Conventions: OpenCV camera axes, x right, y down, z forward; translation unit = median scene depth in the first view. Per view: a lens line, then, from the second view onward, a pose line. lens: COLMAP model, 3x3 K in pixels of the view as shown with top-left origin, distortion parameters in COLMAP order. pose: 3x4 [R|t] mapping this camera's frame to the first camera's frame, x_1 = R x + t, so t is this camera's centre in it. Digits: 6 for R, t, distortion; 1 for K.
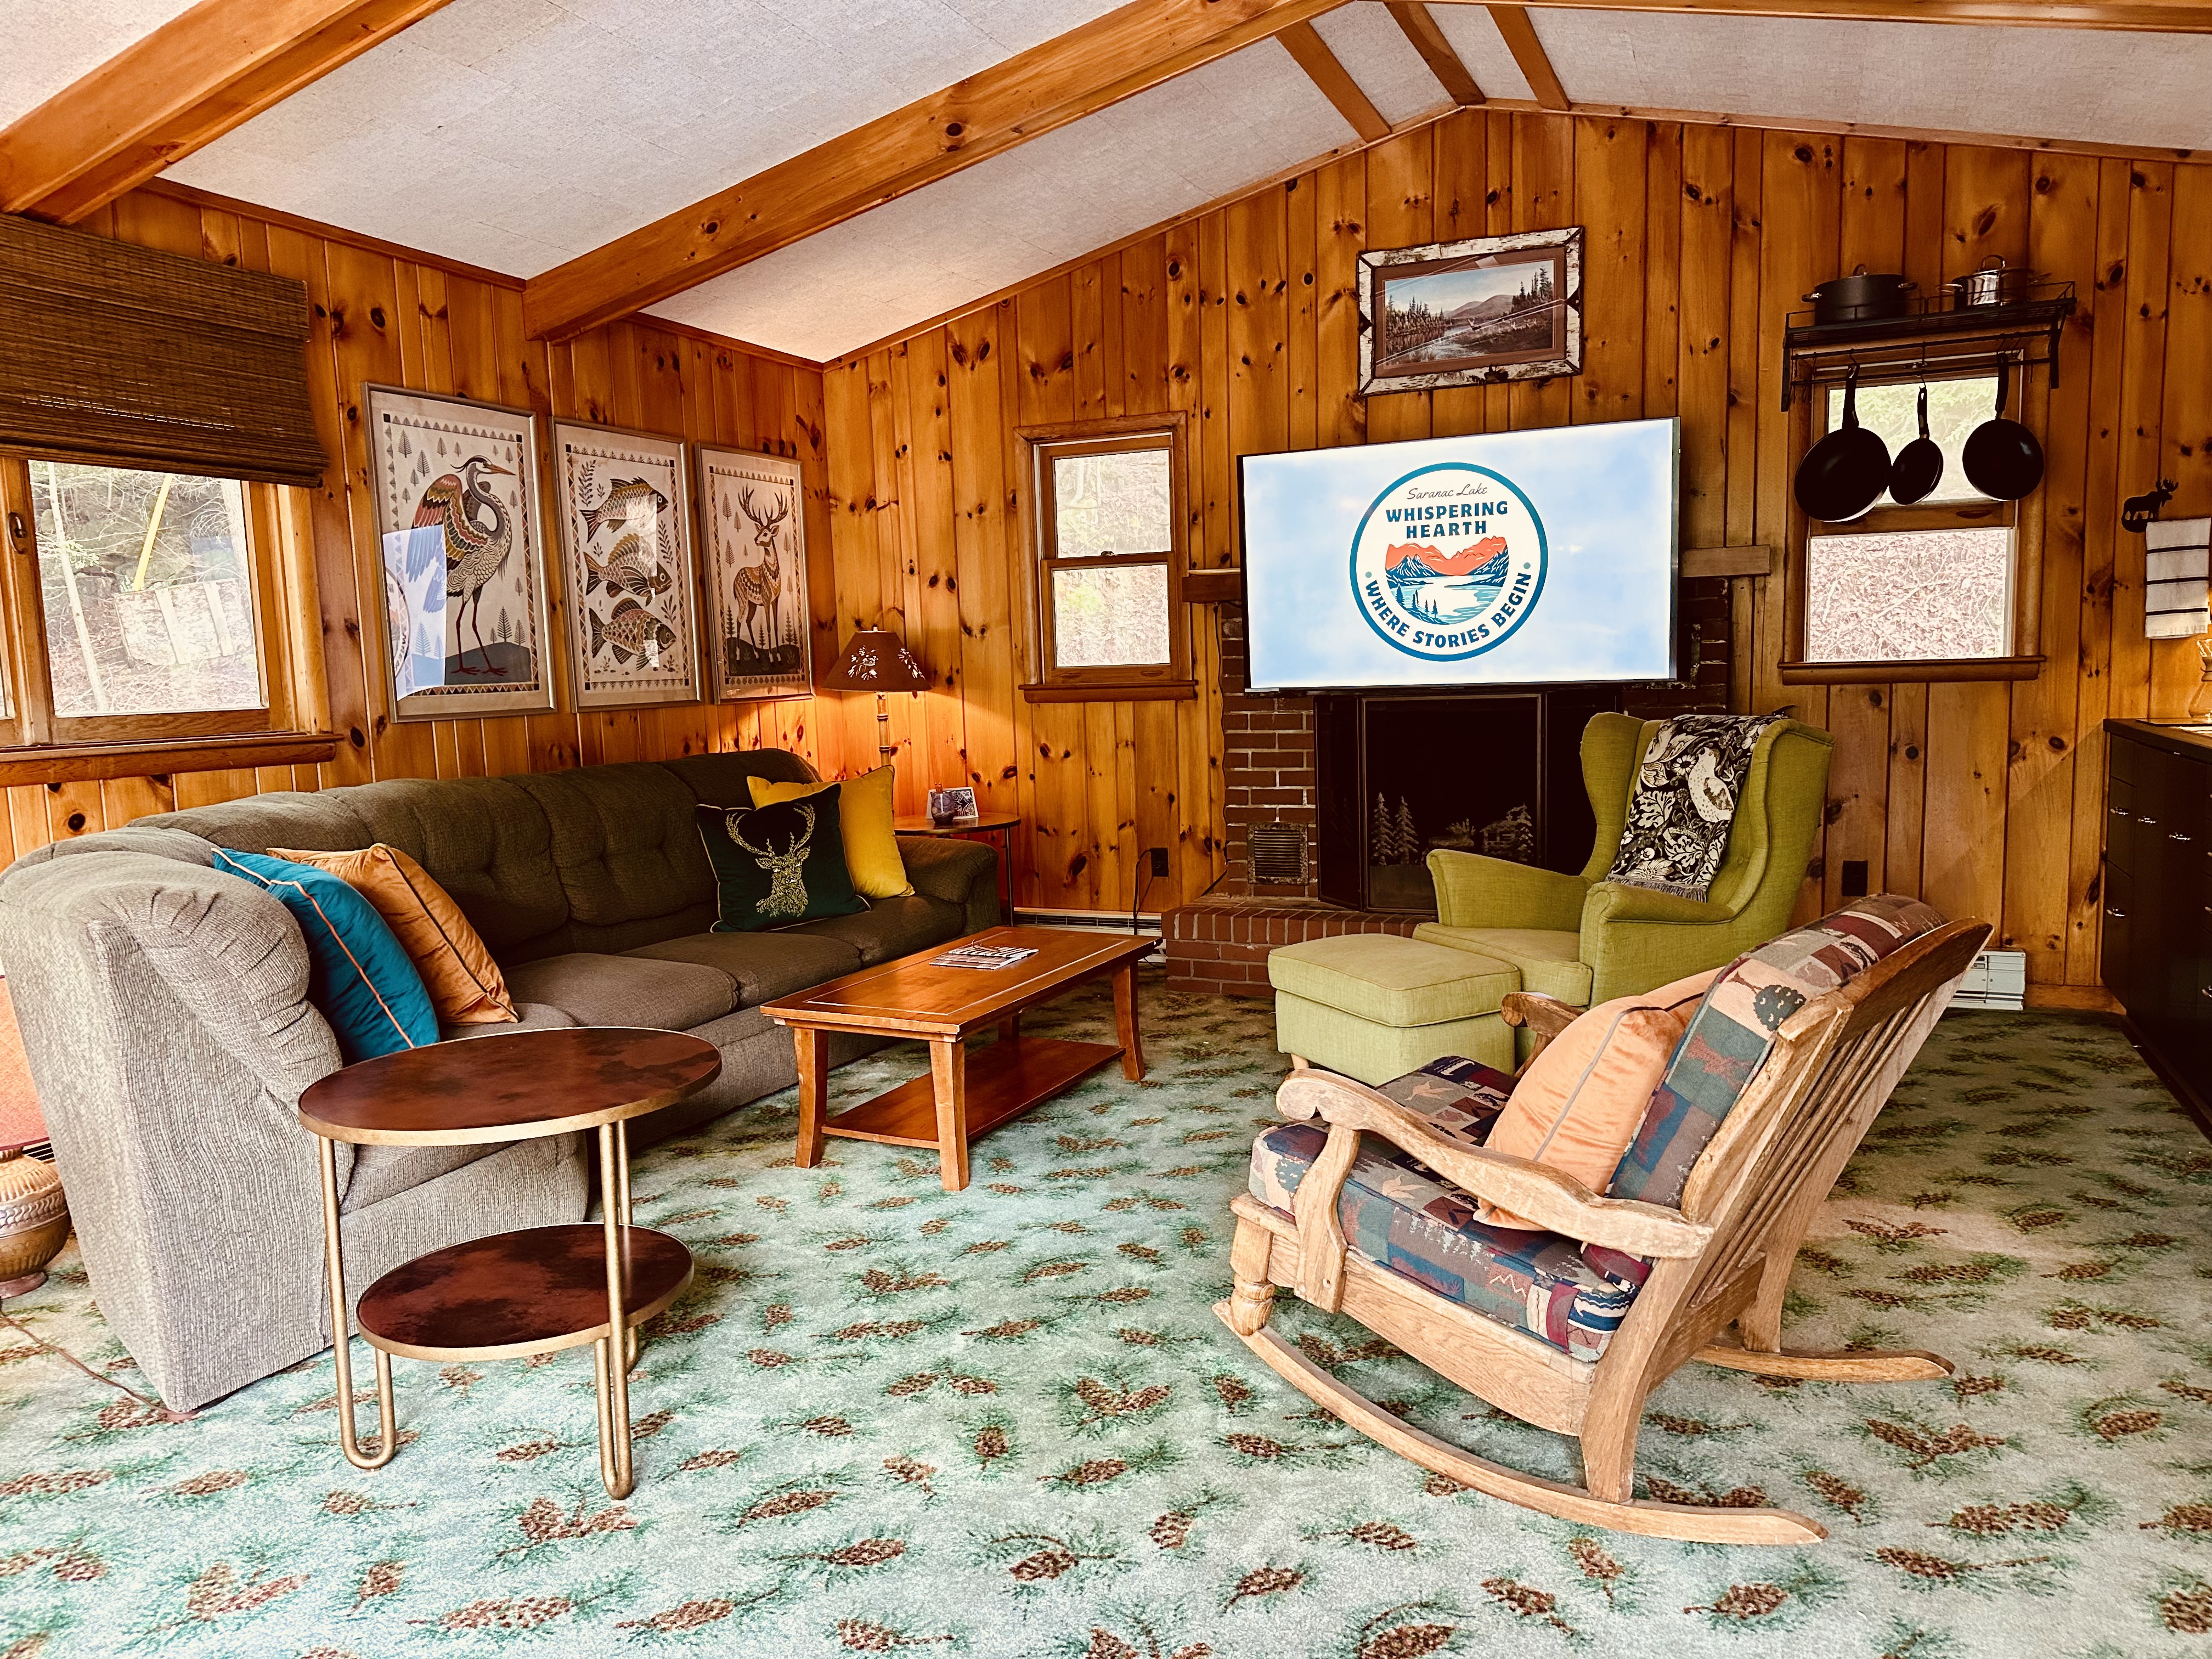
lens RADIAL K [[1583.9, 0, 1106.4], [0, 1583.9, 833.6], [0, 0, 1]] dist [0.058680, -0.061617]
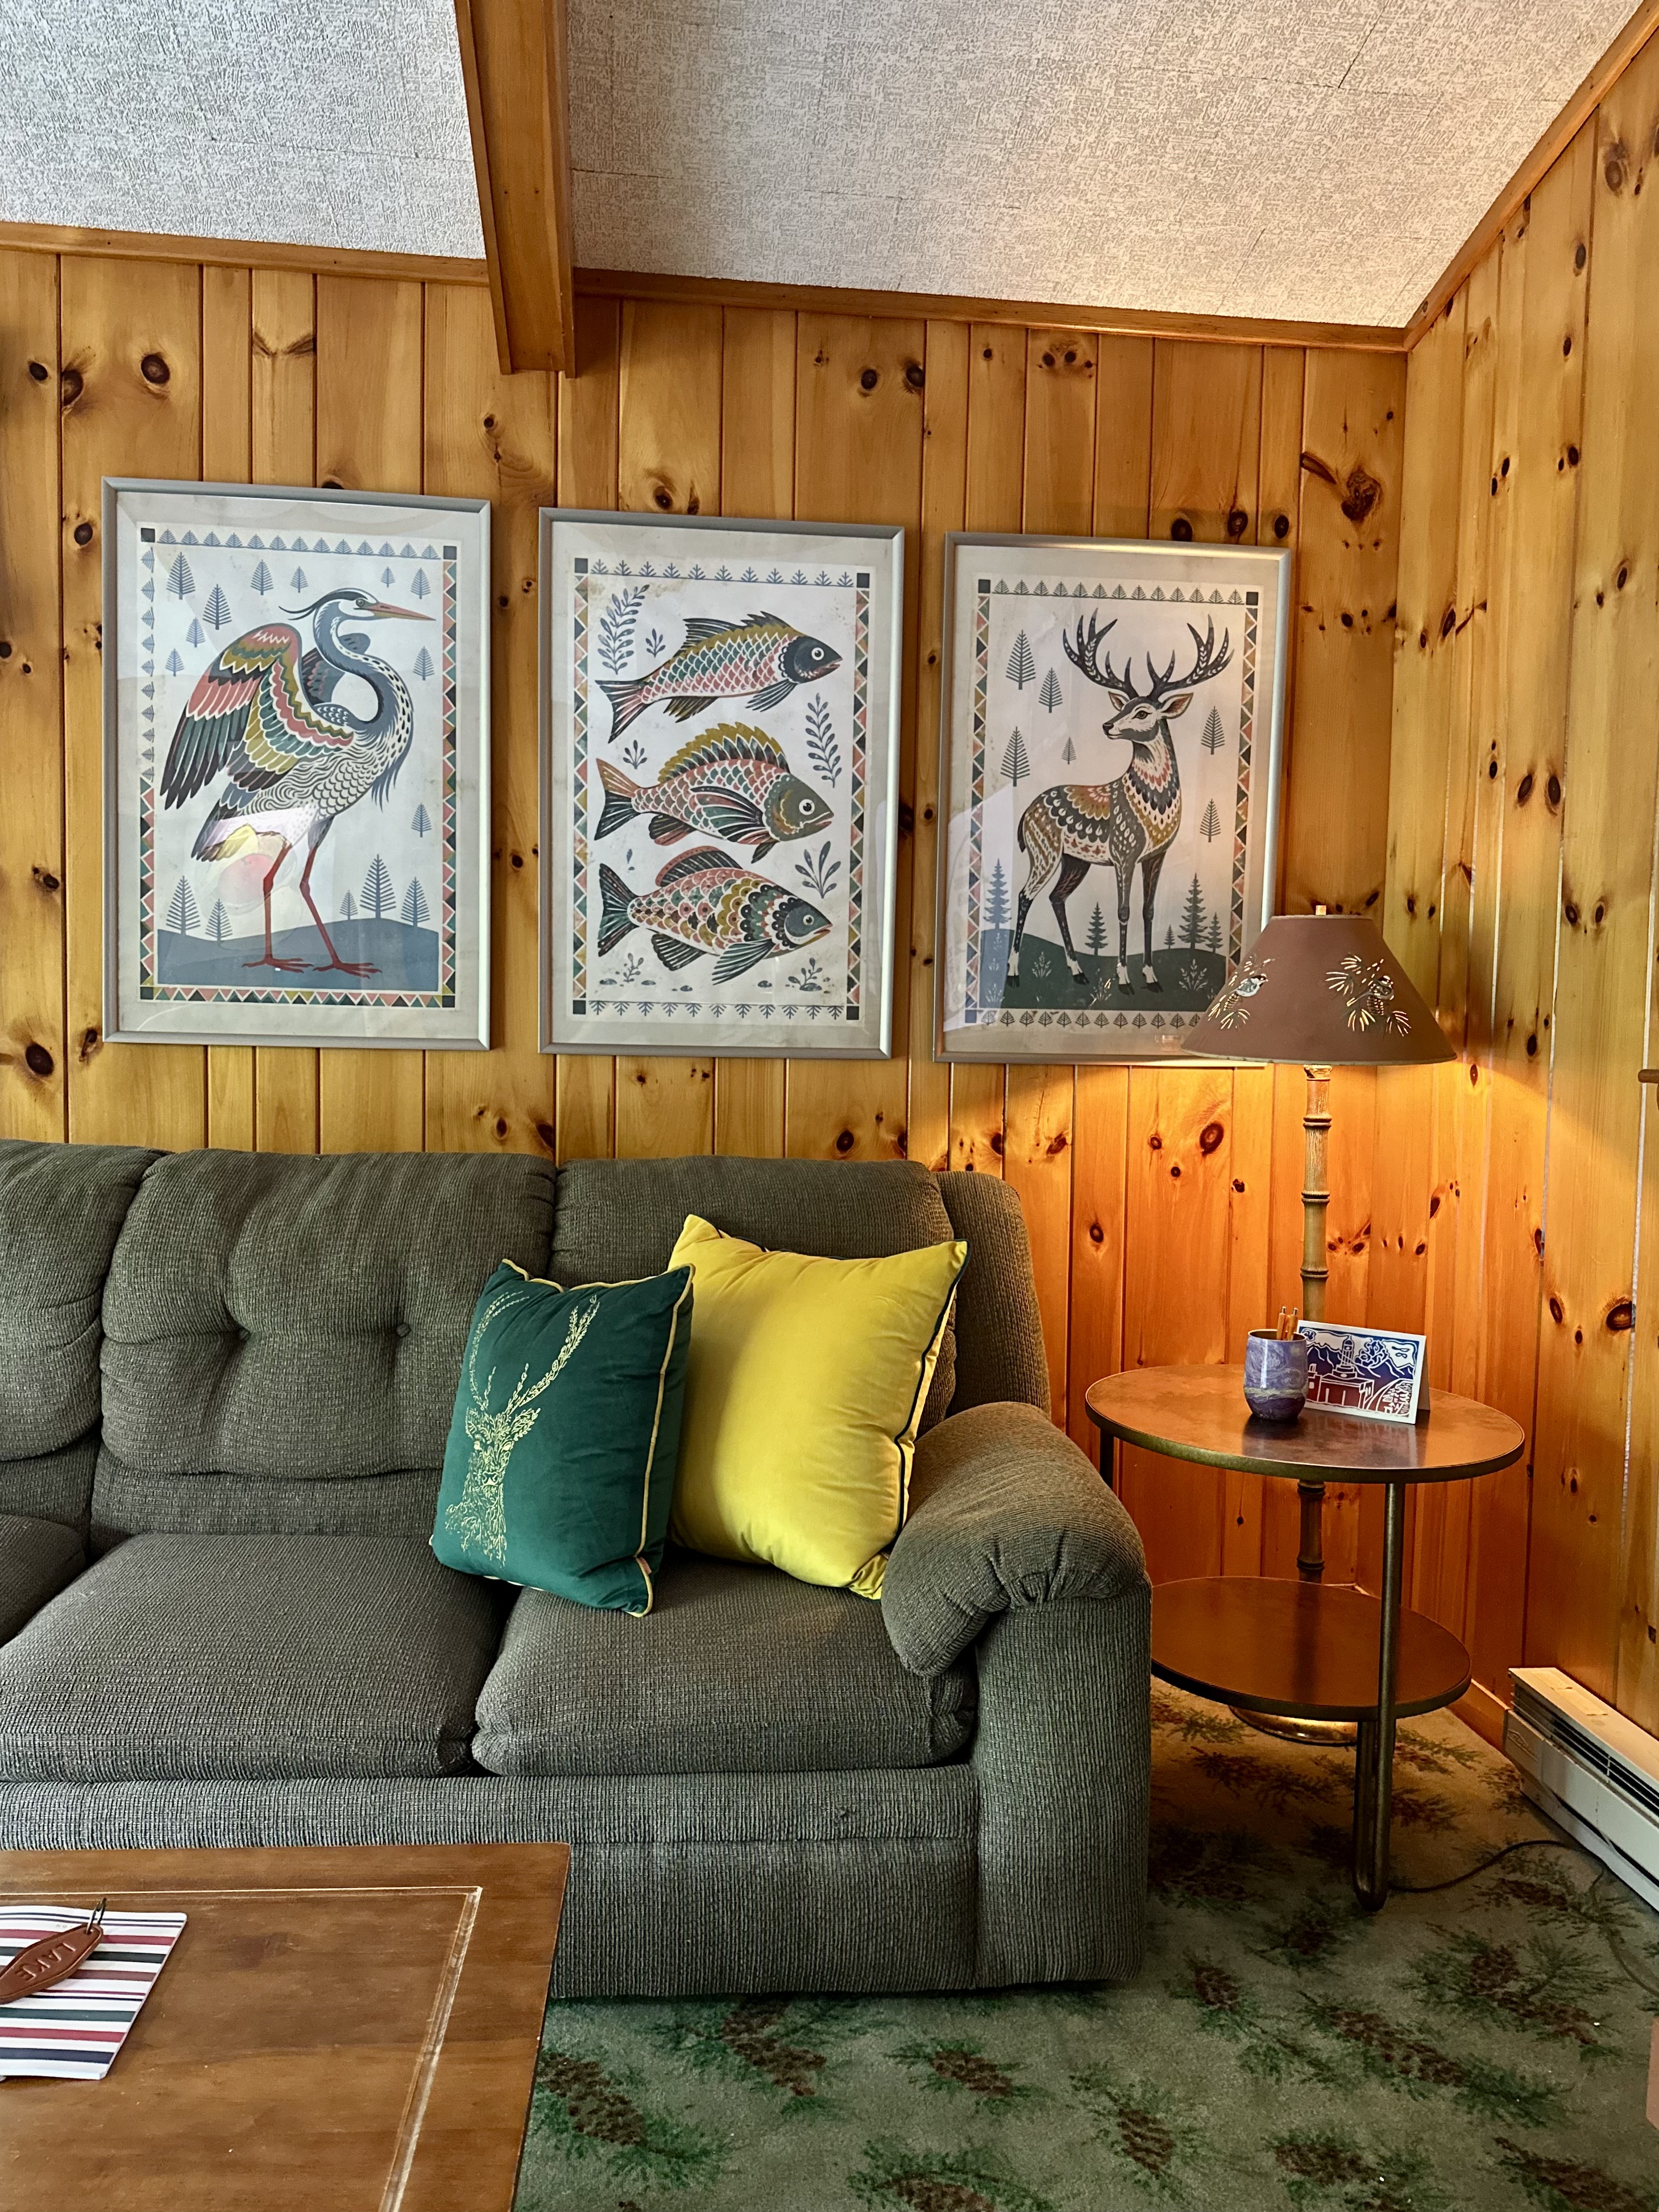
lens RADIAL K [[1583.8, 0, 825.4], [0, 1583.8, 1122.8], [0, 0, 1]] dist [0.058680, -0.061617]
pose [[0.497305, 0.096564, -0.862185, 0.159819], [-0.135014, 0.990293, 0.033036, -0.072482], [0.857006, 0.099978, 0.505515, 0.703989]]
